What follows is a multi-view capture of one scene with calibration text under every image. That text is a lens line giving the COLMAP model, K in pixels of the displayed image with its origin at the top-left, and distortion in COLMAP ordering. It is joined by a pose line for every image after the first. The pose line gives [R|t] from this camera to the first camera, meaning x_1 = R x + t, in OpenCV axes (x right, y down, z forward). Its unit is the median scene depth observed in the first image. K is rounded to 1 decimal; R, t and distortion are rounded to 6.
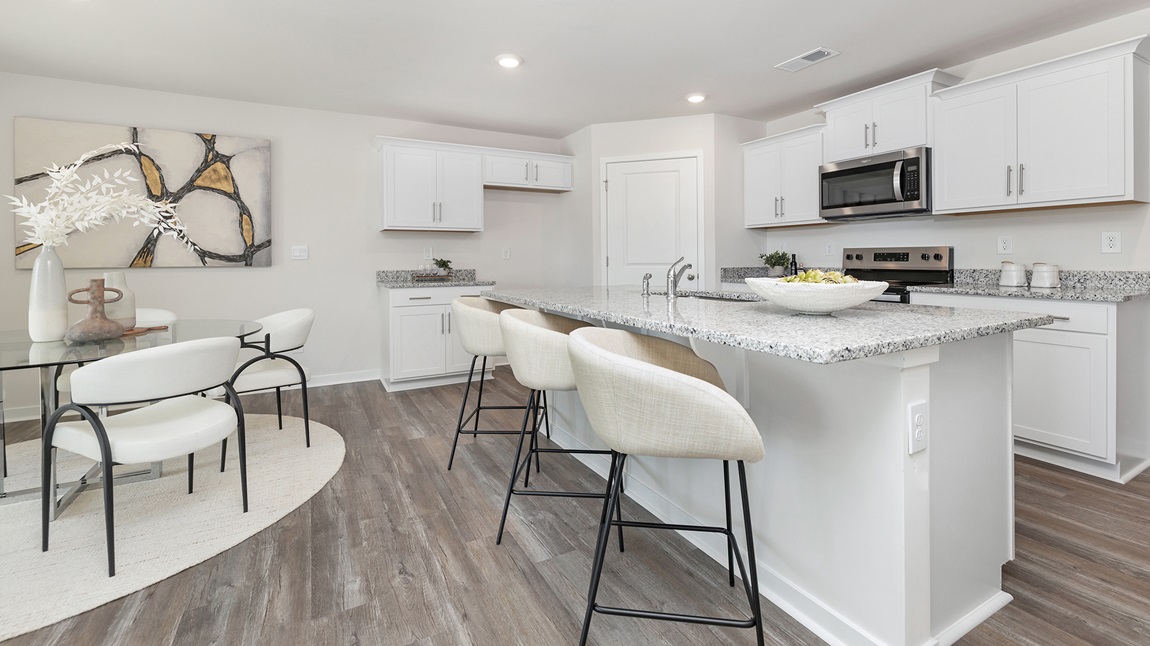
lens RADIAL K [[485.0, 0, 570.5], [0, 485.0, 262.7], [0, 0, 1]] dist [0.001167, 0.000363]
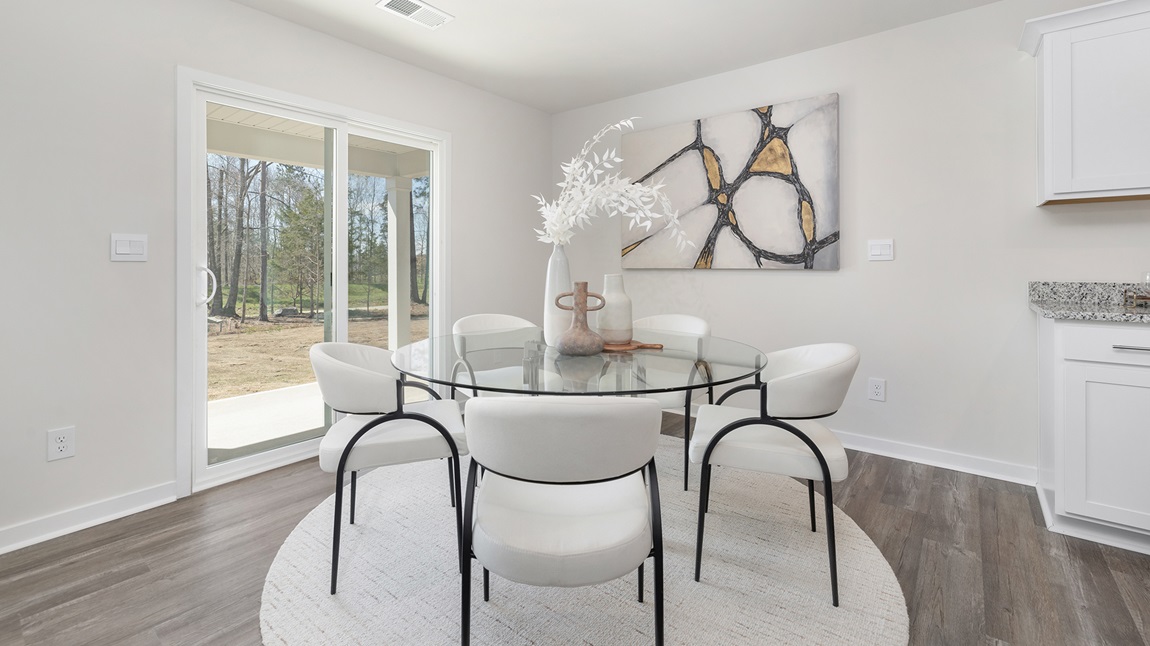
lens RADIAL K [[485.0, 0, 570.5], [0, 485.0, 262.7], [0, 0, 1]] dist [0.001167, 0.000363]
pose [[0.380488, 0.003704, -0.924778, -0.115229], [-0.007952, 0.999968, 0.000733, -0.000411], [0.924752, 0.007075, 0.380505, 0.390246]]
